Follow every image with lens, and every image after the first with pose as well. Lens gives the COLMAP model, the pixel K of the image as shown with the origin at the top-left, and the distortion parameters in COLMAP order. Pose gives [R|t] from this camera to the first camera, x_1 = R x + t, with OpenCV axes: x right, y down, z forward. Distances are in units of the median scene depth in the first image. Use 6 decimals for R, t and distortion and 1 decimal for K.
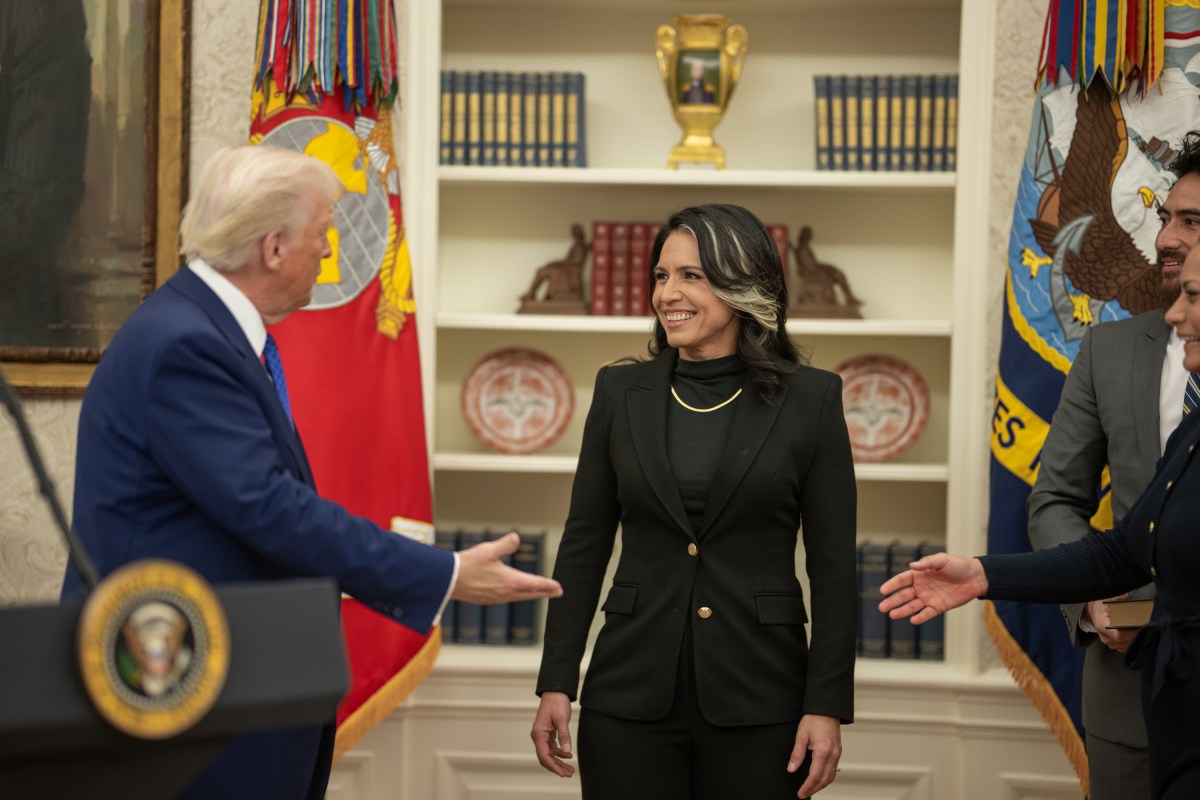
lens RADIAL K [[2946.0, 0, 577.2], [0, 2946.0, 423.2], [0, 0, 1]] dist [0.196485, 0.000000]
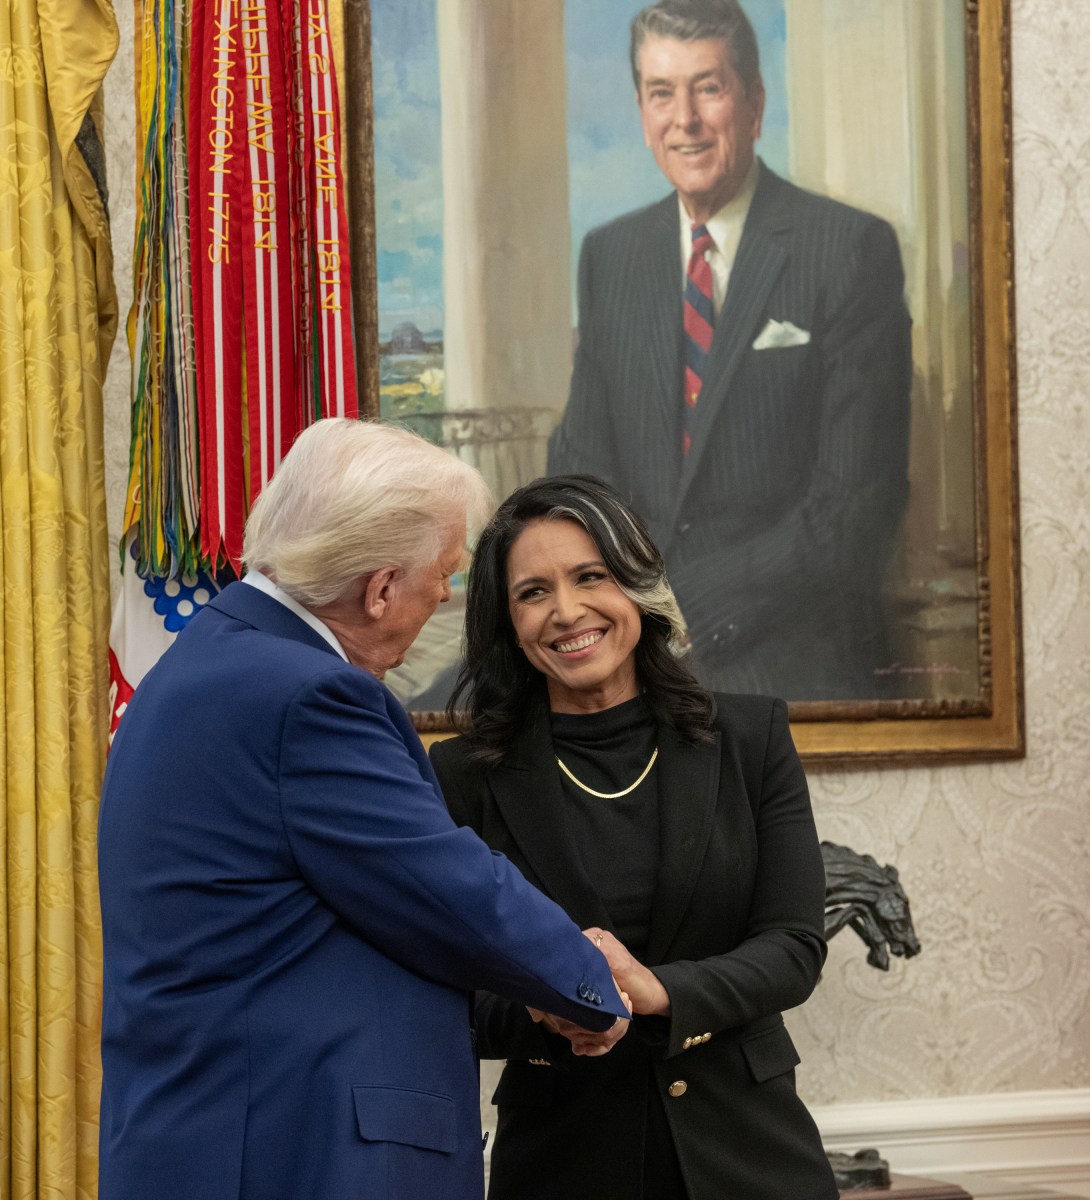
lens RADIAL K [[4357.8, 0, 510.9], [0, 4357.8, 604.3], [0, 0, 1]] dist [0.176744, 0.000000]
pose [[0.969698, -0.038279, 0.241287, -0.534233], [0.052615, 0.997194, -0.053253, 0.004435], [-0.238572, 0.064335, 0.968991, -0.055936]]
